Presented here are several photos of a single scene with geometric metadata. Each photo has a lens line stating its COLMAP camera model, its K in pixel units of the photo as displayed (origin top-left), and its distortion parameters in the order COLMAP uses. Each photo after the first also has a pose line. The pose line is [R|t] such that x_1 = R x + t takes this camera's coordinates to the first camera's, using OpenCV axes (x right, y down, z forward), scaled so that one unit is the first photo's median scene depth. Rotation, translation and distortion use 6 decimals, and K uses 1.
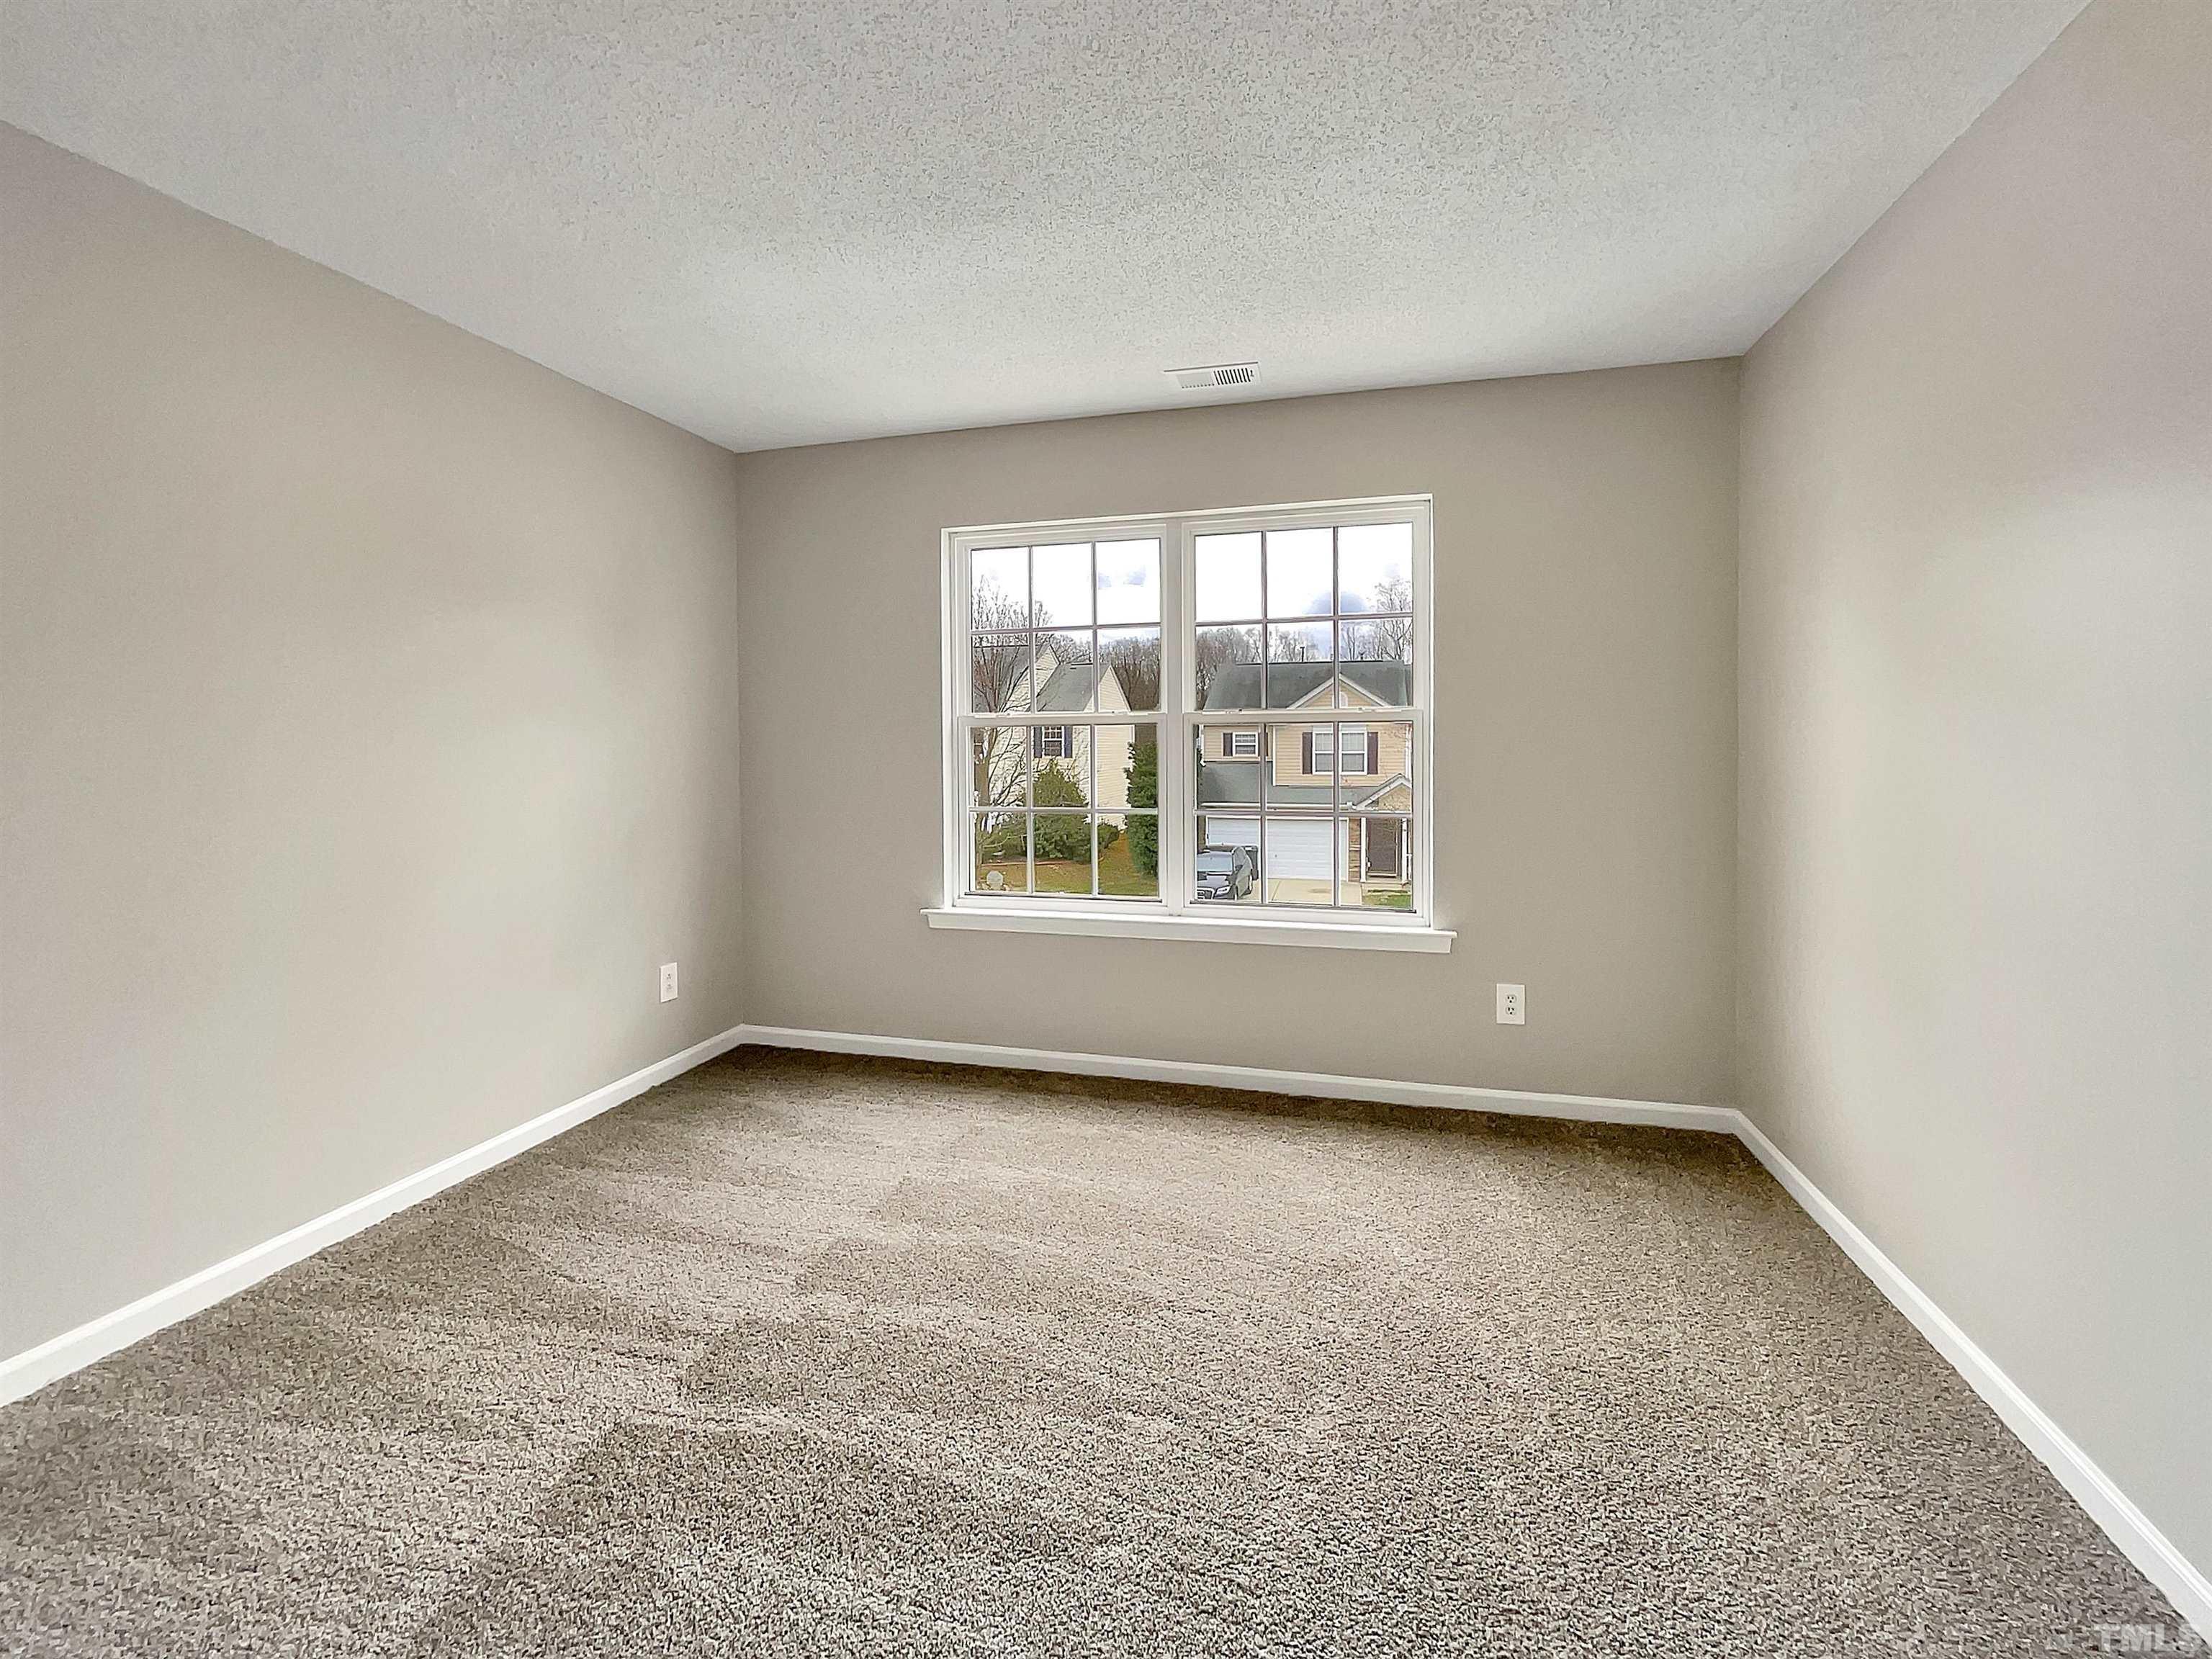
lens RADIAL K [[902.5, 0, 1104.8], [0, 902.5, 755.2], [0, 0, 1]] dist [-0.000533, 0.000018]
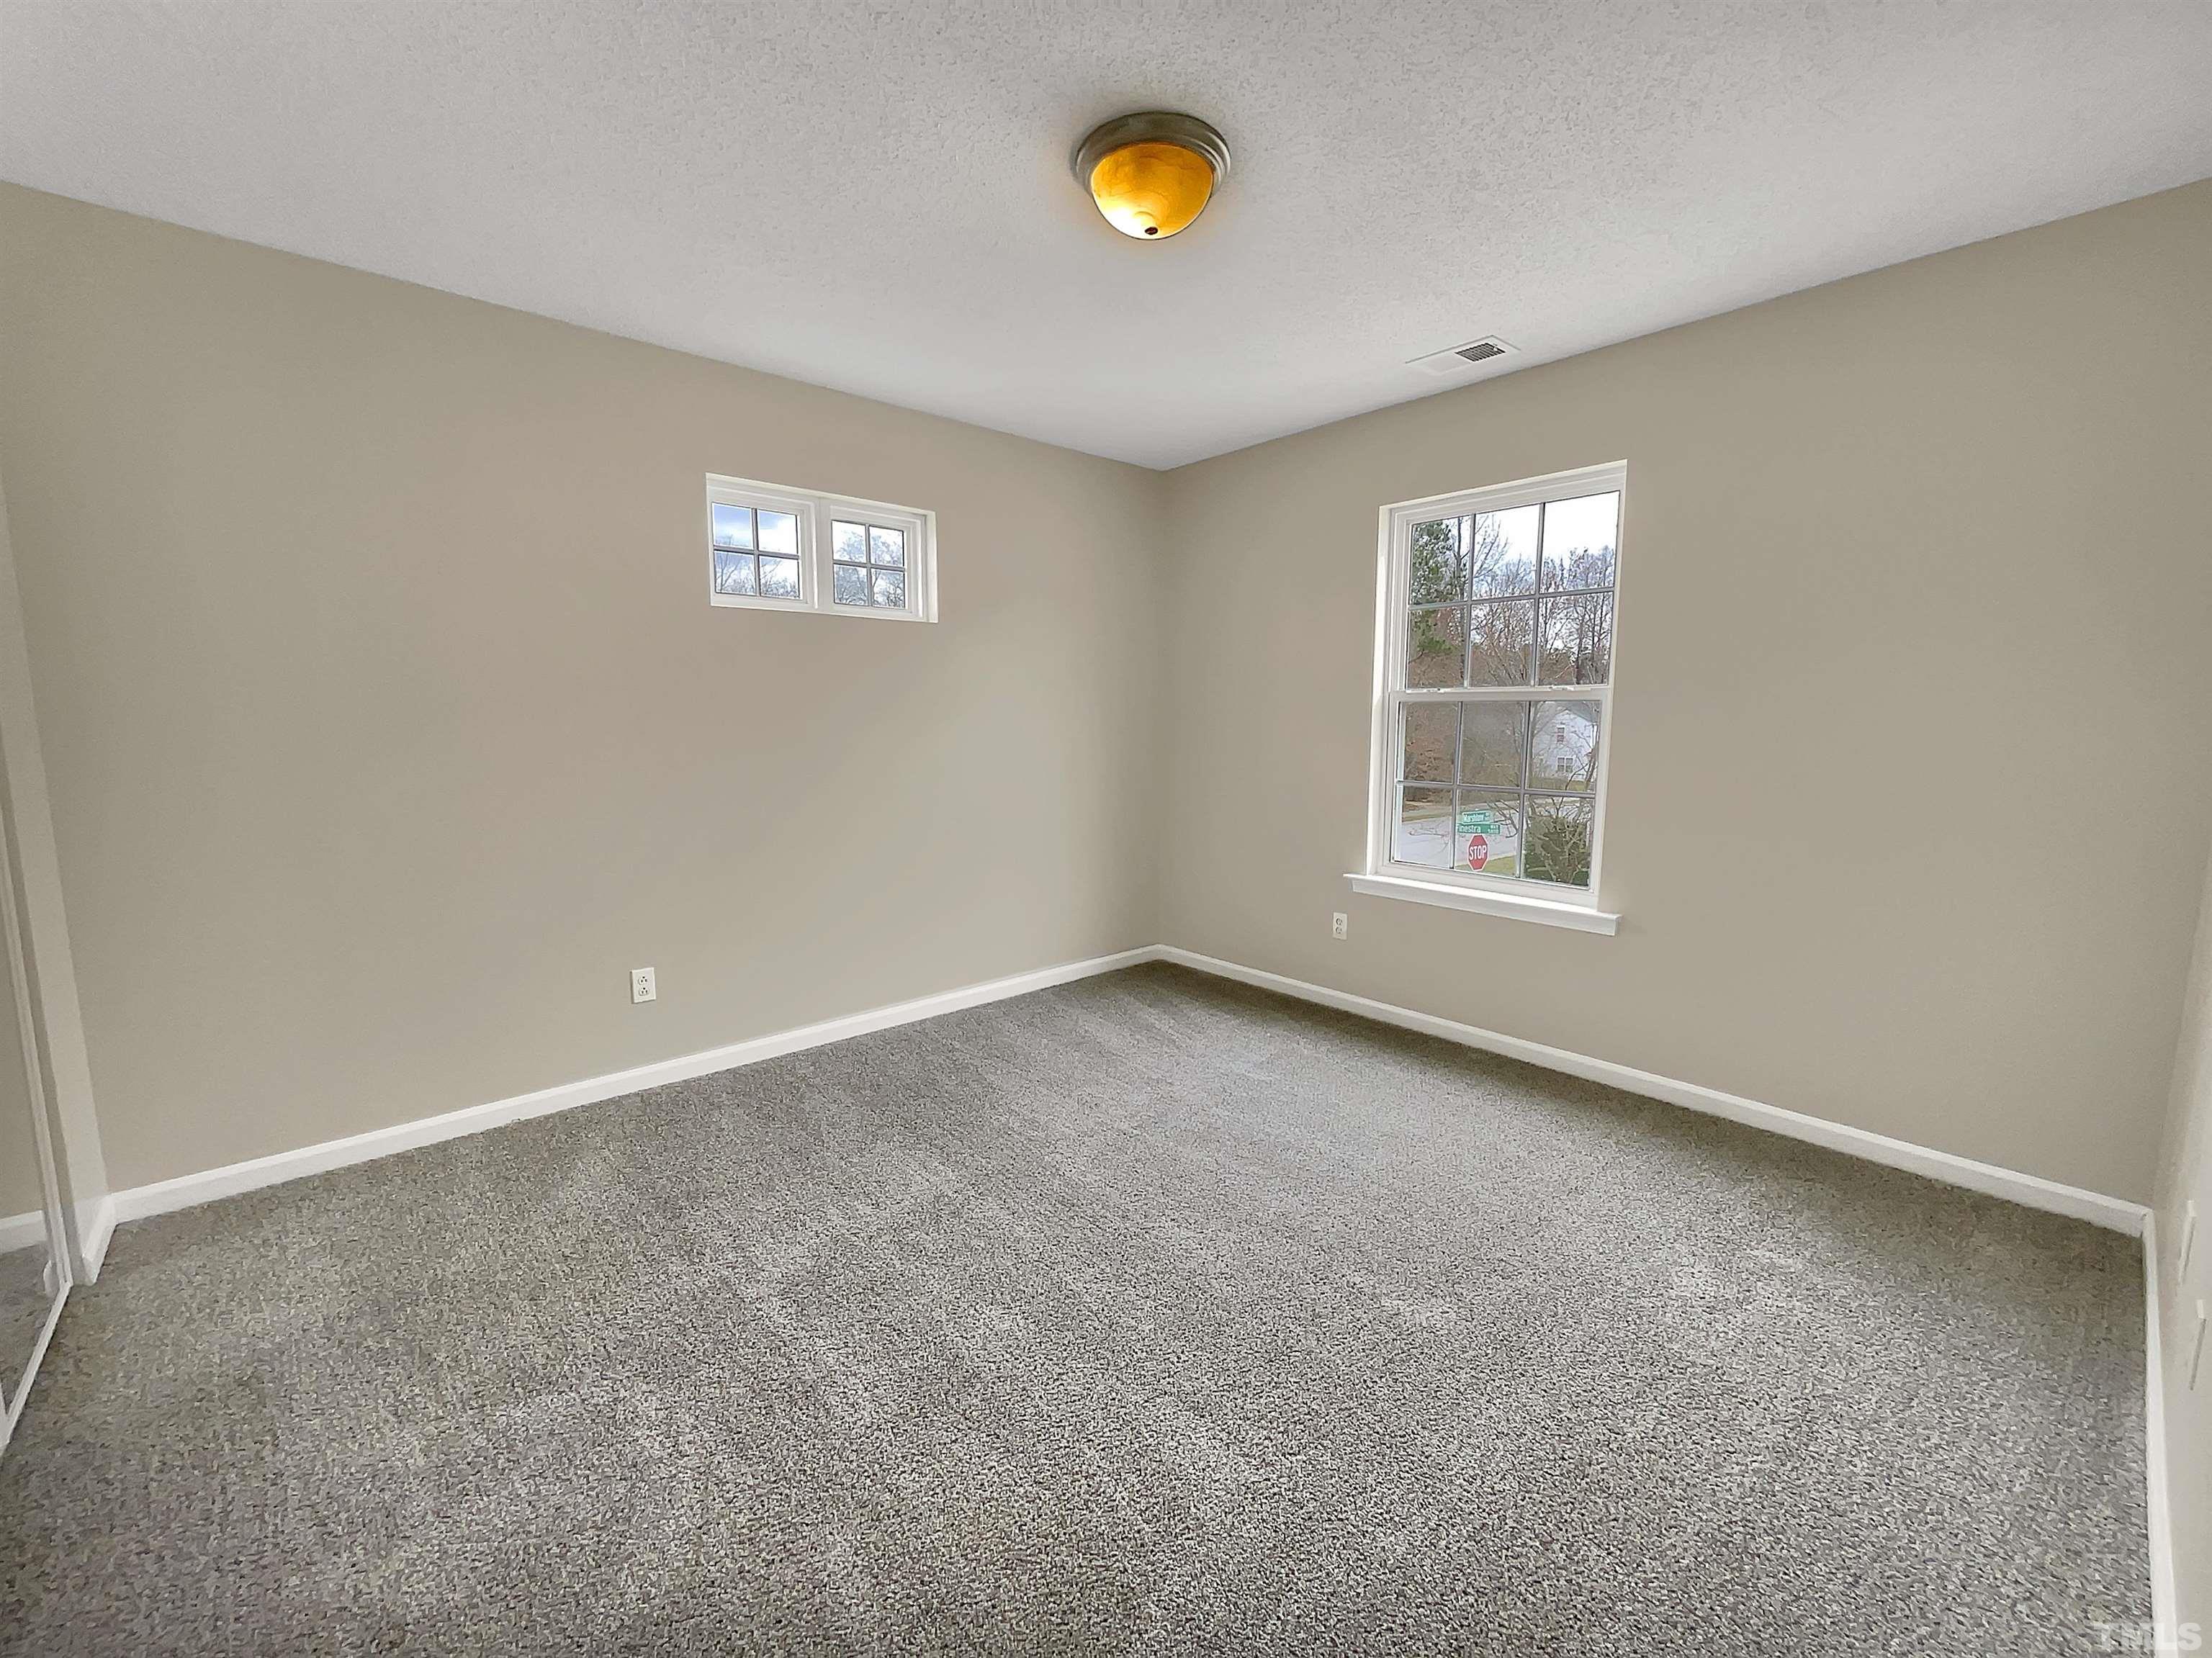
lens RADIAL K [[893.4, 0, 1103.4], [0, 893.4, 831.6], [0, 0, 1]] dist [-0.002356, 0.000048]
pose [[0.831895, 0.076464, -0.549639, 0.281212], [-0.013775, 0.993002, 0.117294, -0.001611], [0.554761, -0.090005, 0.827127, -0.077317]]
